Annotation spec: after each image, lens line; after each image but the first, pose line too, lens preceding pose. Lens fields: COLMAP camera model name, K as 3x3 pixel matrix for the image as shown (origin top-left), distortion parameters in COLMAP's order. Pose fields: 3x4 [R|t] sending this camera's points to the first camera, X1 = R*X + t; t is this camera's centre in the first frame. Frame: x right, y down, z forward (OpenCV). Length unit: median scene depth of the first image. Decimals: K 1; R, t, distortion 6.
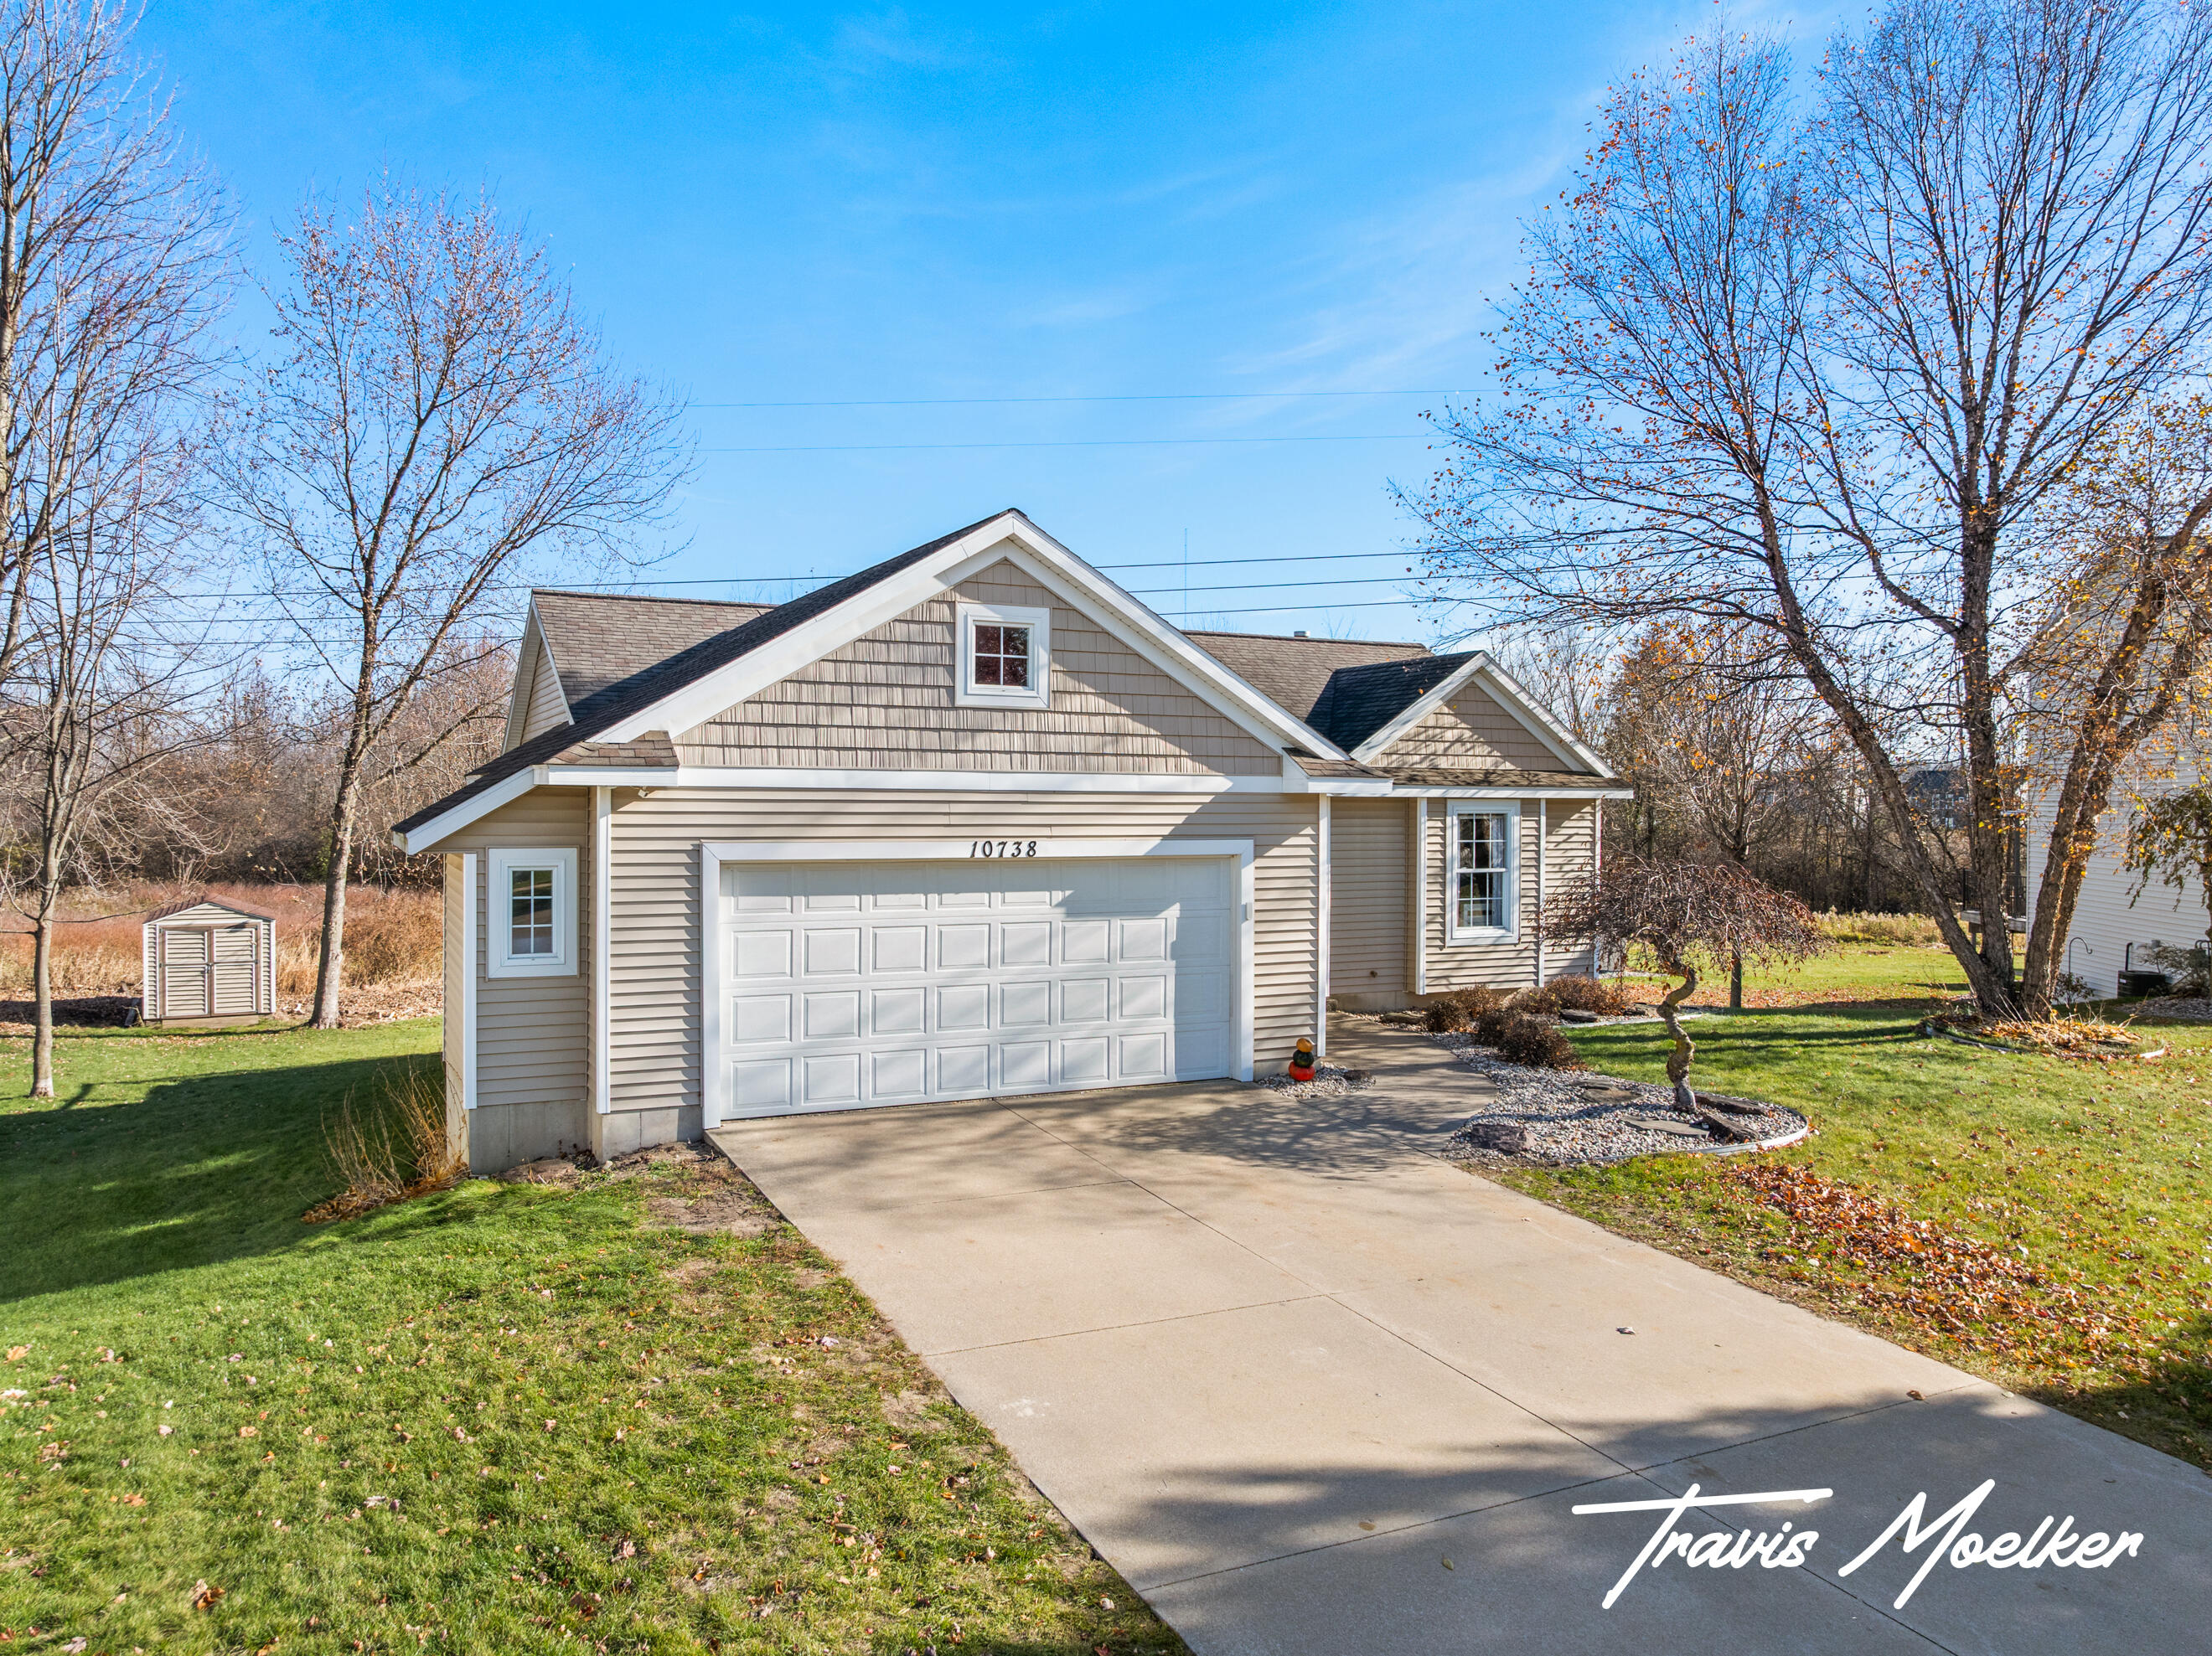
lens RADIAL K [[1569.4, 0, 1089.9], [0, 1569.4, 816.3], [0, 0, 1]] dist [-0.031948, -0.006576]
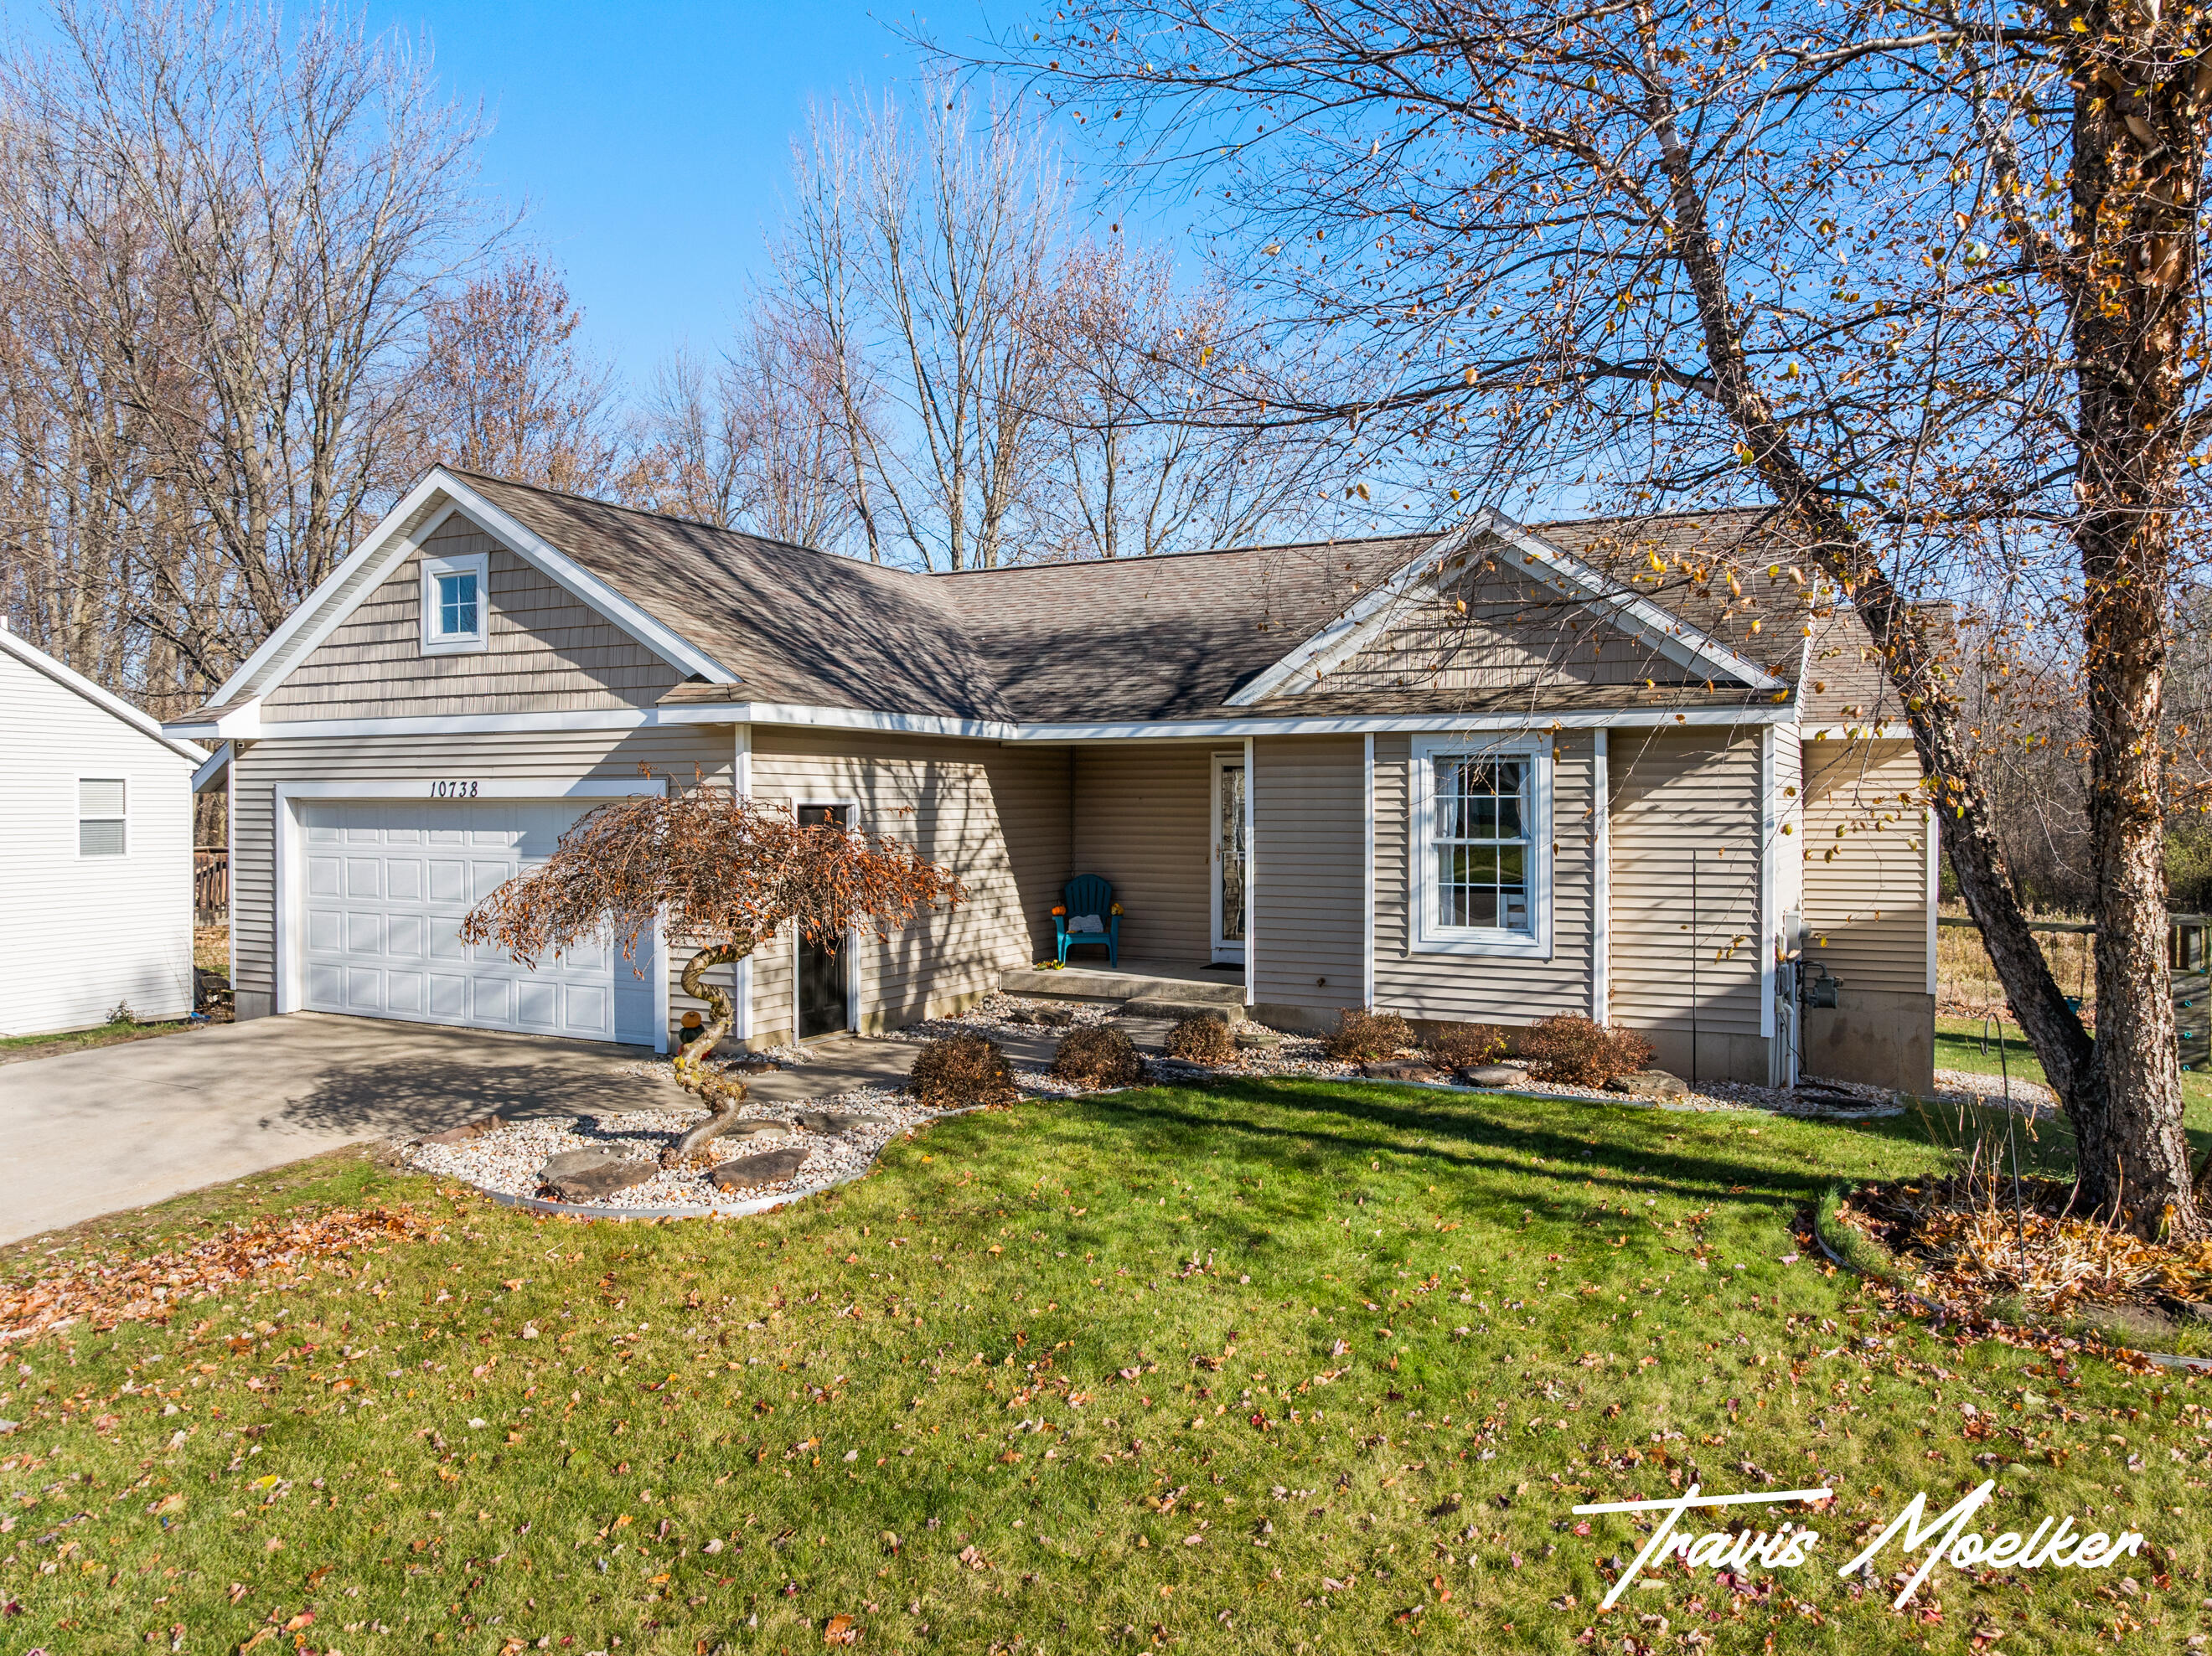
lens RADIAL K [[1569.4, 0, 1089.9], [0, 1569.4, 816.3], [0, 0, 1]] dist [-0.031948, -0.006576]
pose [[0.587647, 0.001039, -0.809117, 1.014703], [-0.004108, 0.999990, -0.001699, 0.038421], [0.809107, 0.004322, 0.587645, 0.715028]]
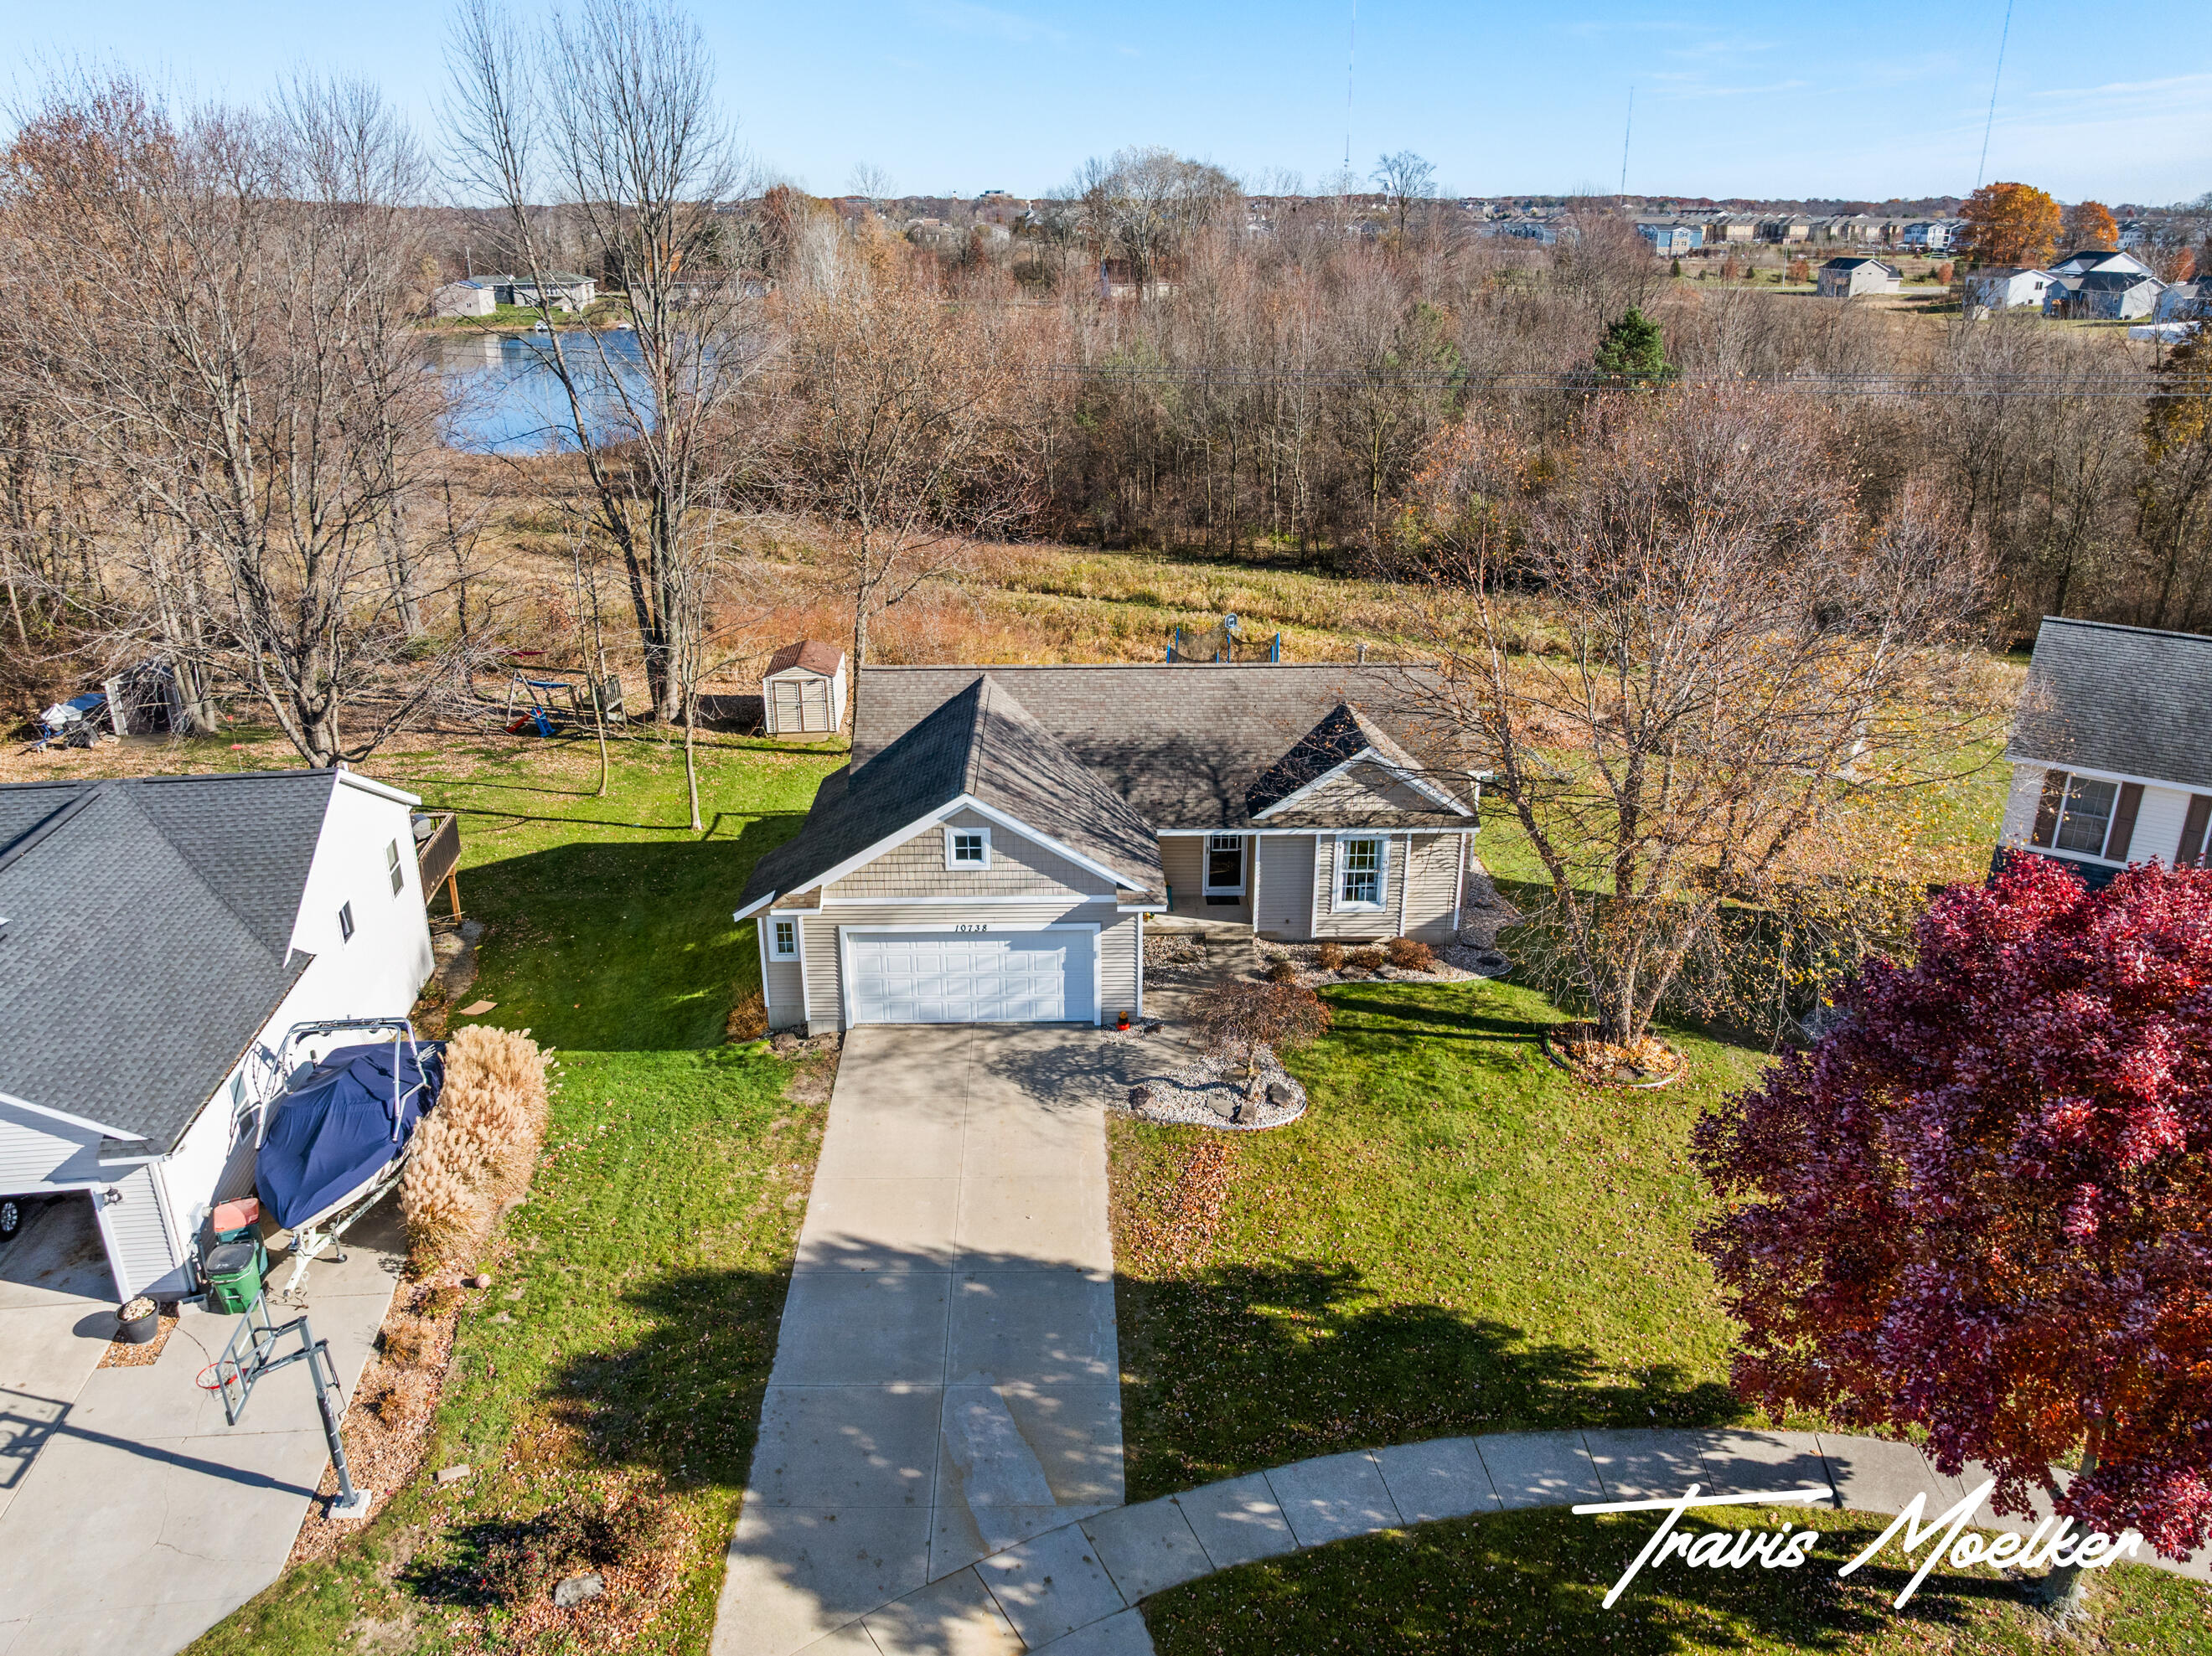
lens RADIAL K [[1569.4, 0, 1089.9], [0, 1569.4, 816.3], [0, 0, 1]] dist [-0.031948, -0.006576]
pose [[0.905210, 0.142575, -0.400333, 0.965434], [0.006154, 0.937544, 0.347812, -0.899626], [0.424919, -0.317307, 0.847797, -0.784312]]
